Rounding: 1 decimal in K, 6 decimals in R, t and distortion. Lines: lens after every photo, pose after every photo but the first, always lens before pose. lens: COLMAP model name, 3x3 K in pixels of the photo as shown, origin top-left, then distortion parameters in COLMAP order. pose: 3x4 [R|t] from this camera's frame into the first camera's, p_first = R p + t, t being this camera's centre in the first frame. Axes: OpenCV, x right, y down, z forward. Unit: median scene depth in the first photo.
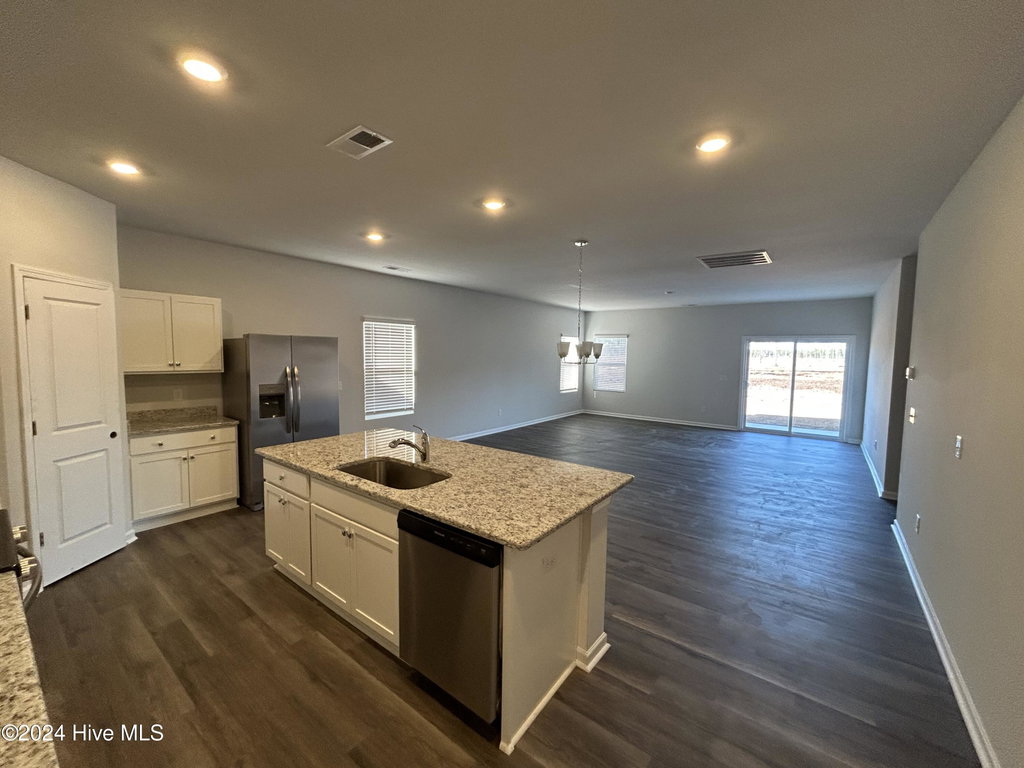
lens RADIAL K [[411.9, 0, 515.8], [0, 411.9, 383.7], [0, 0, 1]] dist [0.002958, 0.000416]
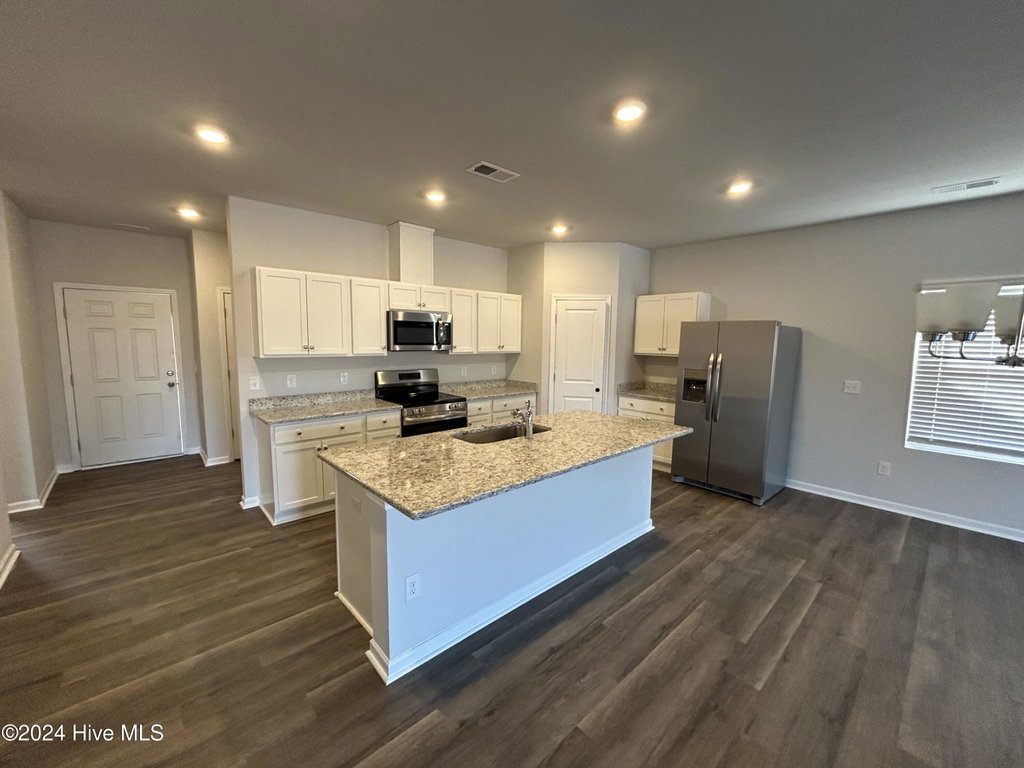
lens RADIAL K [[411.9, 0, 516.1], [0, 411.9, 384.2], [0, 0, 1]] dist [0.002958, 0.000416]
pose [[-0.177948, 0.092331, -0.979699, 0.824327], [-0.088657, 0.990035, 0.109409, -0.058642], [0.980038, 0.106326, -0.167989, 1.175627]]
